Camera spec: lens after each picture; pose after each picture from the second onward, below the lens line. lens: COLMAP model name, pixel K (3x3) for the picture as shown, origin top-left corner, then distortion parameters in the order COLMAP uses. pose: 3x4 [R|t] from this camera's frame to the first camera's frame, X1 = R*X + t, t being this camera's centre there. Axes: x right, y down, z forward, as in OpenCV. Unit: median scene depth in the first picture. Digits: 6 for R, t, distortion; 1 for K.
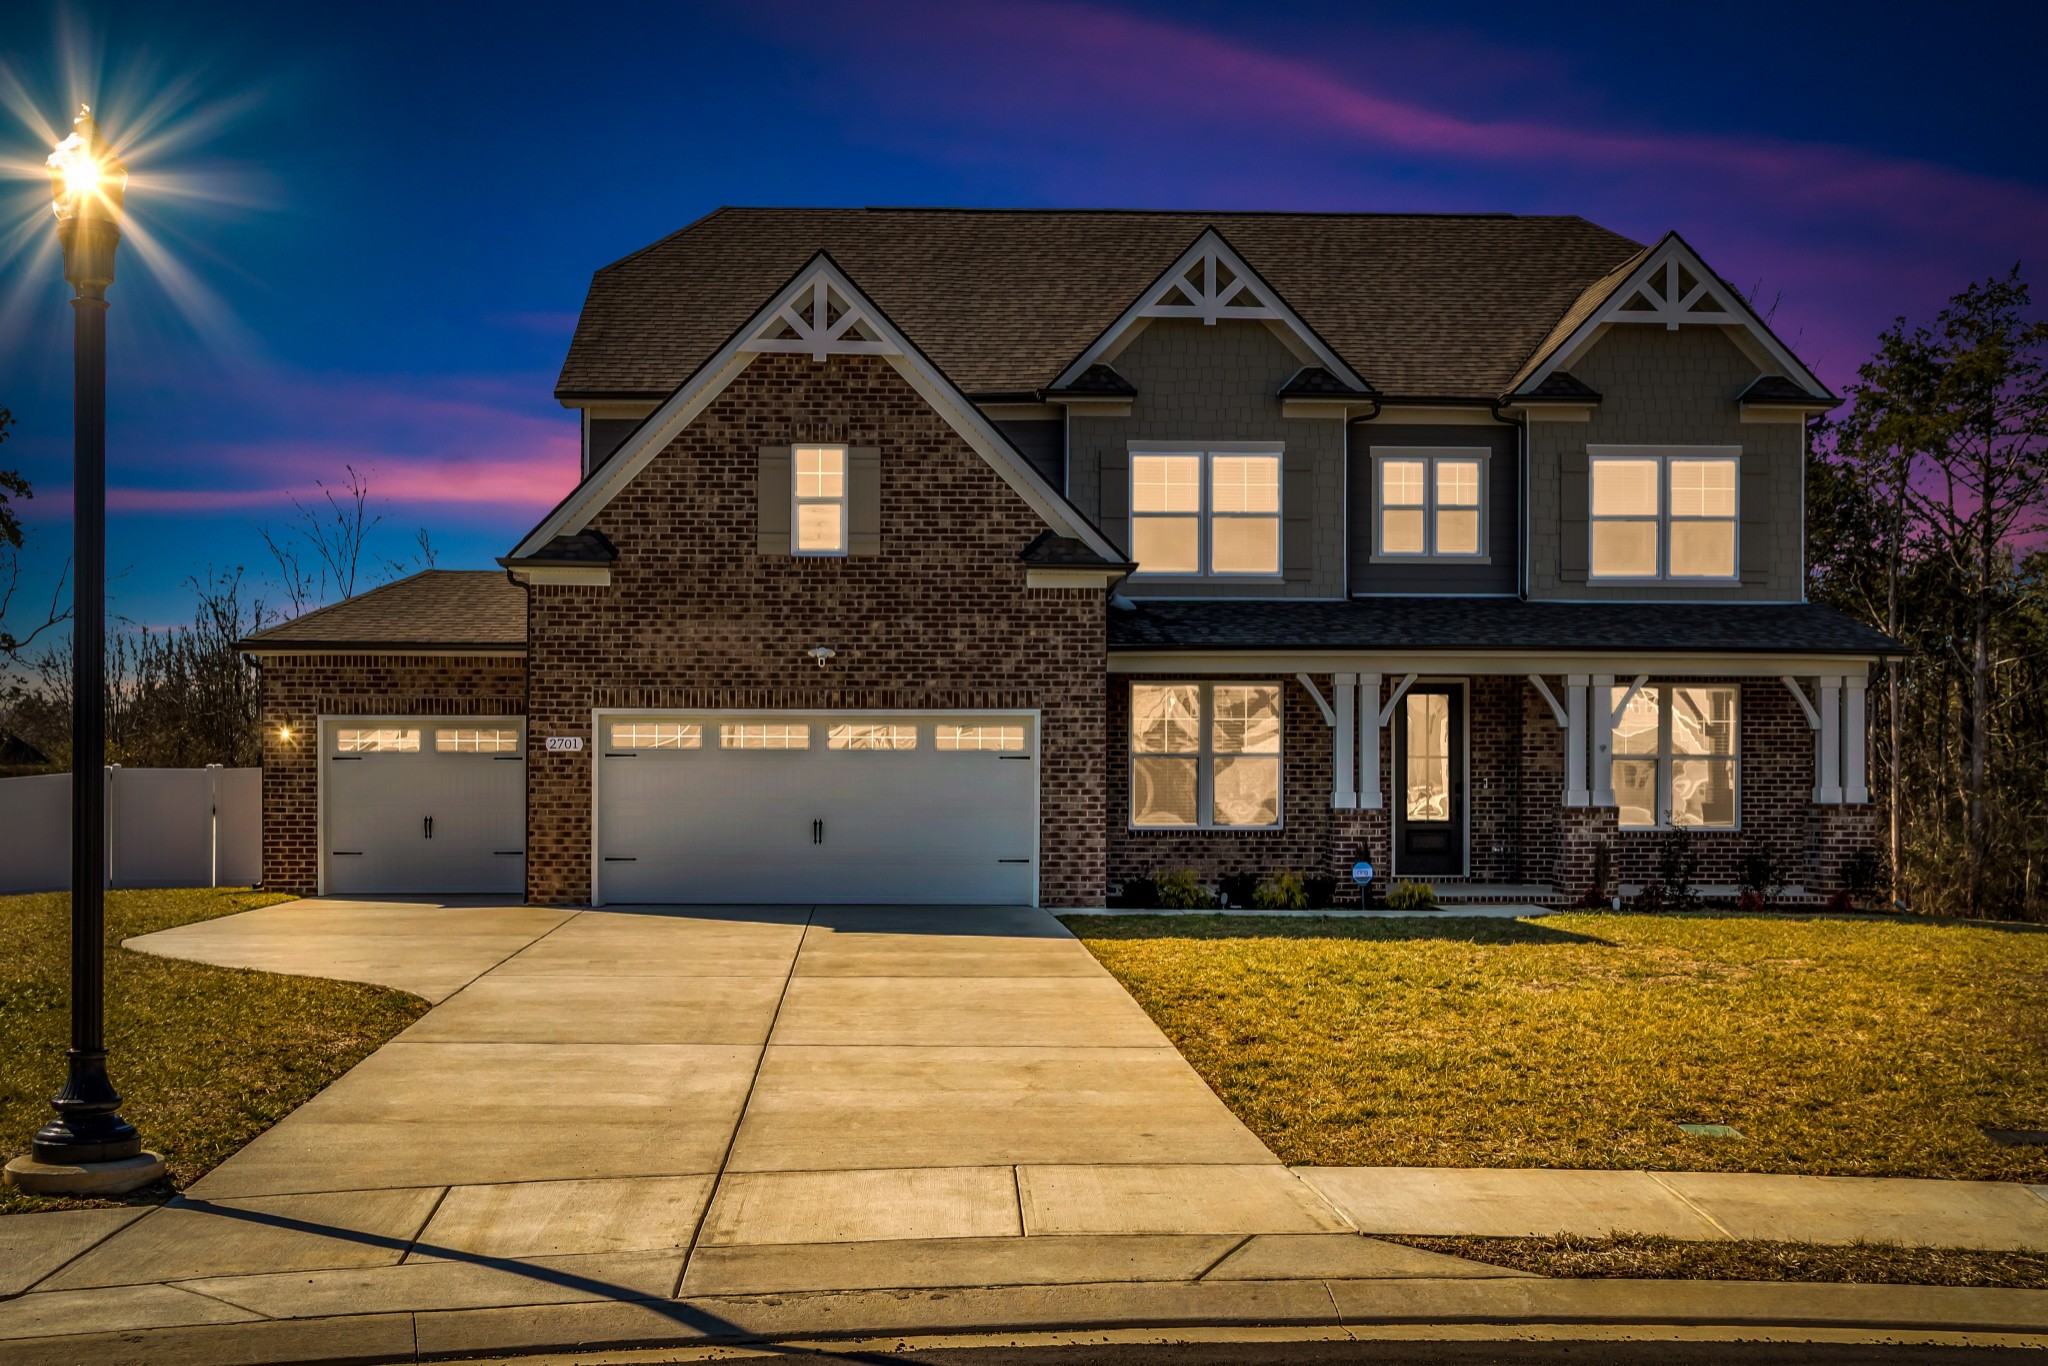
lens RADIAL K [[932.9, 0, 1024.0], [0, 932.9, 688.9], [0, 0, 1]] dist [-0.016140, 0.001400]
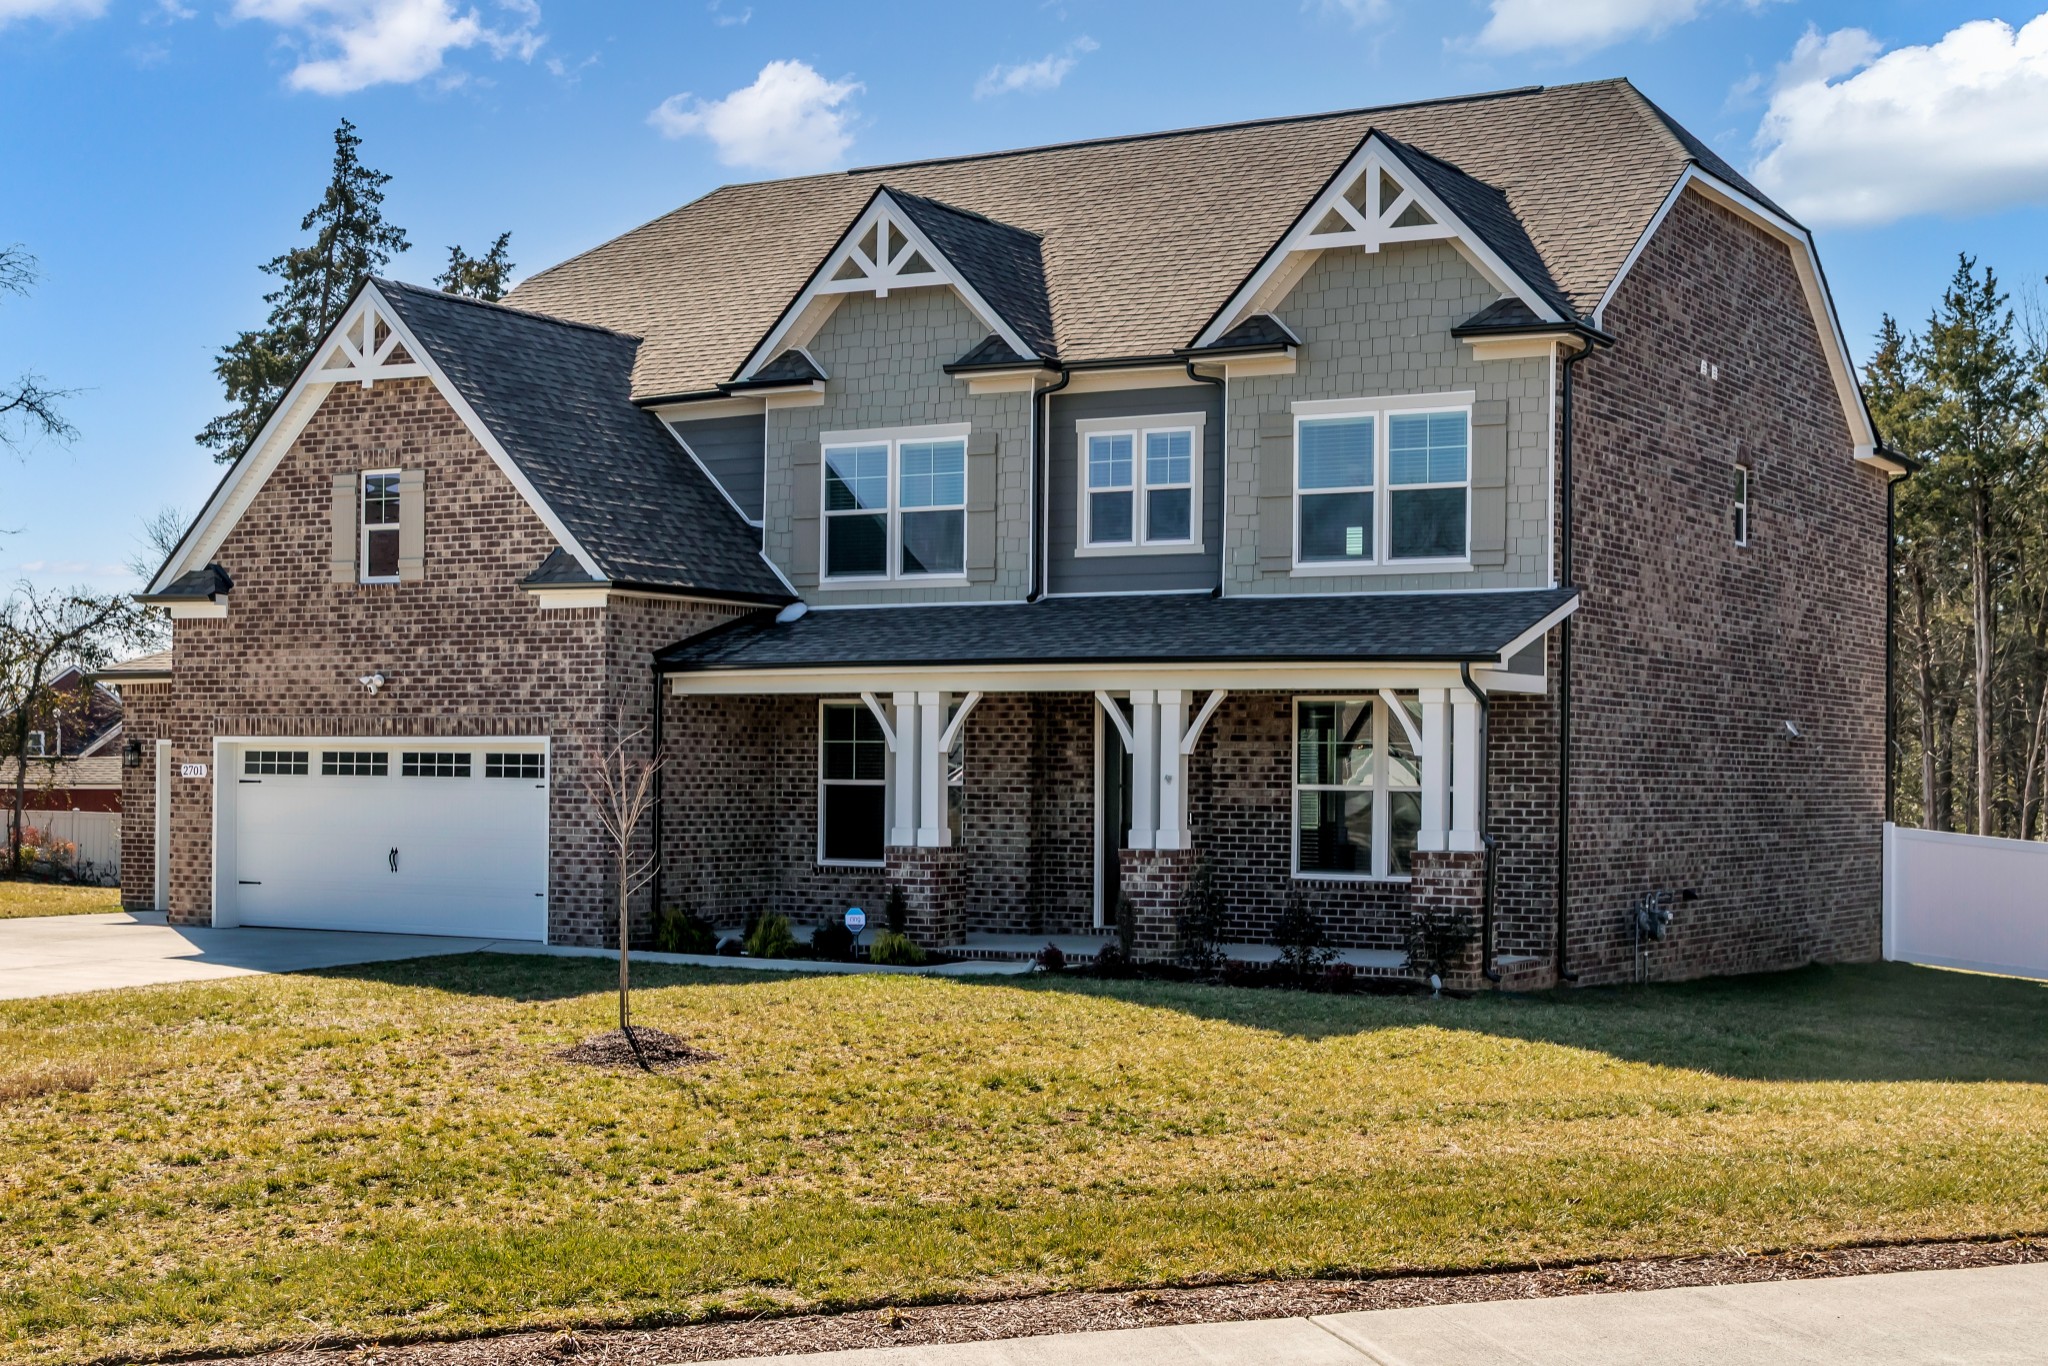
lens RADIAL K [[1082.4, 0, 1024.4], [0, 1082.4, 695.8], [0, 0, 1]] dist [-0.019585, 0.001565]
pose [[0.975829, -0.013933, -0.218089, 0.698813], [0.013882, 0.999902, -0.001764, -0.010239], [0.218093, -0.001307, 0.975927, 0.030926]]
